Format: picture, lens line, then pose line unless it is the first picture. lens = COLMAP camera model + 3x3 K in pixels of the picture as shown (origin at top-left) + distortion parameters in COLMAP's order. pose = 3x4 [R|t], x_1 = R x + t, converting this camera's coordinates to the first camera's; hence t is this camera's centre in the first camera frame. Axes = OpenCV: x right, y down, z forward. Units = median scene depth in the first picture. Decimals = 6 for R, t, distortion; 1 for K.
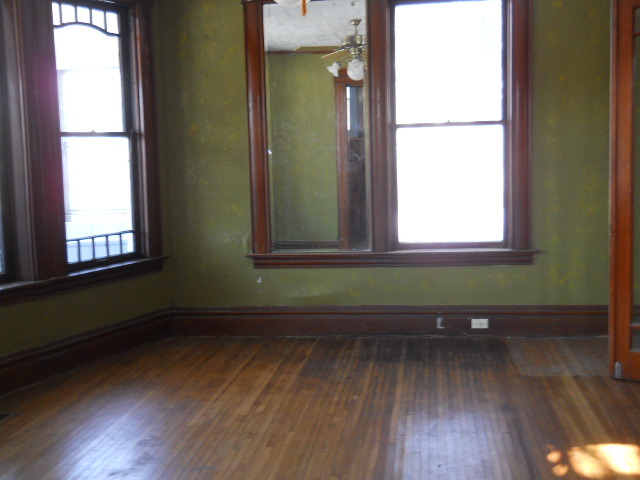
lens RADIAL K [[709.0, 0, 319.6], [0, 709.0, 239.7], [0, 0, 1]] dist [-0.026577, 0.000000]
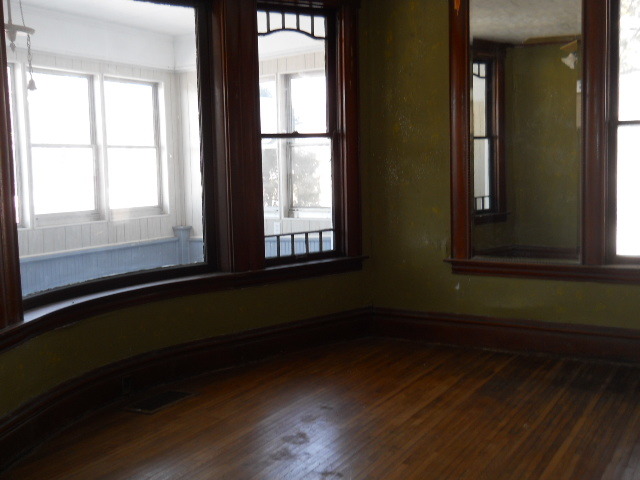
lens RADIAL K [[709.0, 0, 321.0], [0, 709.0, 236.6], [0, 0, 1]] dist [-0.026577, 0.000000]
pose [[0.916821, 0.047387, -0.396477, 0.129322], [-0.046976, 0.998838, 0.010751, -0.012475], [0.396526, 0.008768, 0.917982, 0.054873]]
